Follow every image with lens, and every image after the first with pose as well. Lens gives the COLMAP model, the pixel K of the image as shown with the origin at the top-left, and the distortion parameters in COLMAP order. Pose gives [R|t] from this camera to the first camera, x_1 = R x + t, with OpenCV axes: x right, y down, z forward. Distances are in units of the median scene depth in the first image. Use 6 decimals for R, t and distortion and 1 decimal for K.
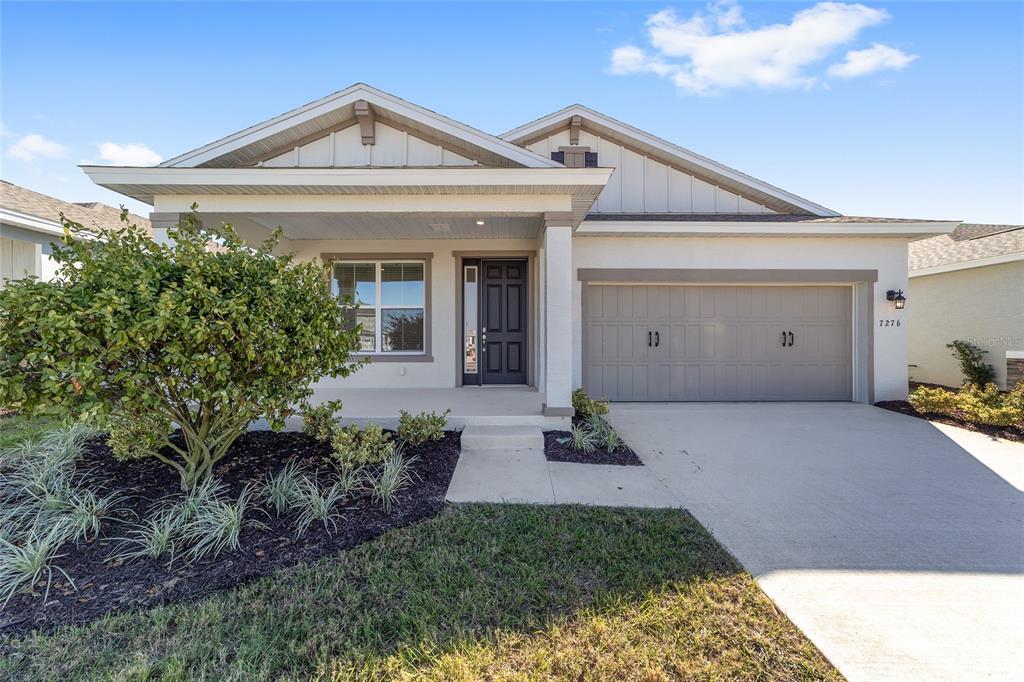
lens RADIAL K [[386.9, 0, 509.3], [0, 386.9, 341.8], [0, 0, 1]] dist [-0.002014, 0.001942]
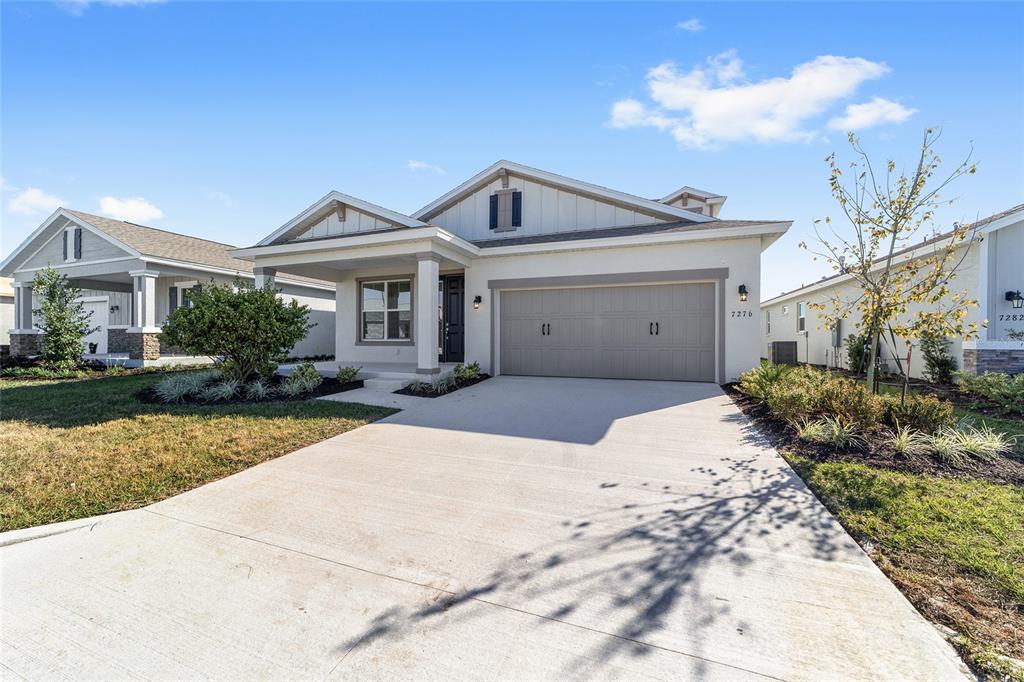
lens RADIAL K [[386.9, 0, 504.6], [0, 386.9, 338.8], [0, 0, 1]] dist [-0.002014, 0.001942]
pose [[0.934694, 0.001737, -0.355449, 0.739286], [-0.003165, 0.999989, -0.003437, 0.031561], [0.355439, 0.004337, 0.934689, -0.311381]]
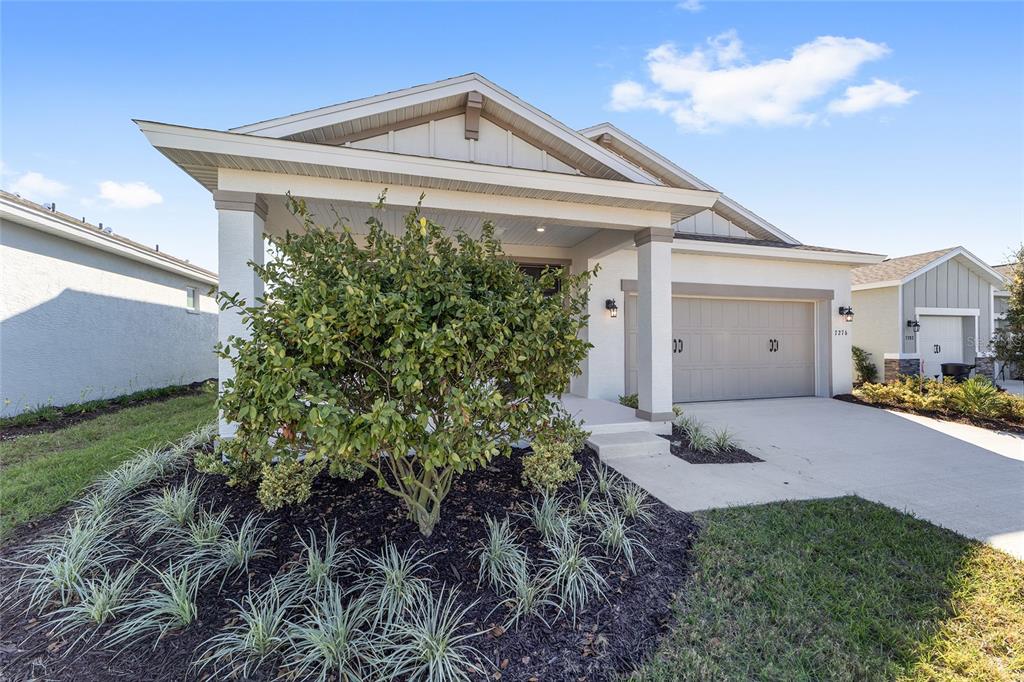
lens RADIAL K [[386.9, 0, 511.8], [0, 386.9, 342.5], [0, 0, 1]] dist [-0.002014, 0.001942]
pose [[0.965636, -0.000854, 0.259898, -0.382757], [0.002317, 0.999983, -0.005324, -0.012248], [-0.259889, 0.005743, 0.965621, 0.061051]]
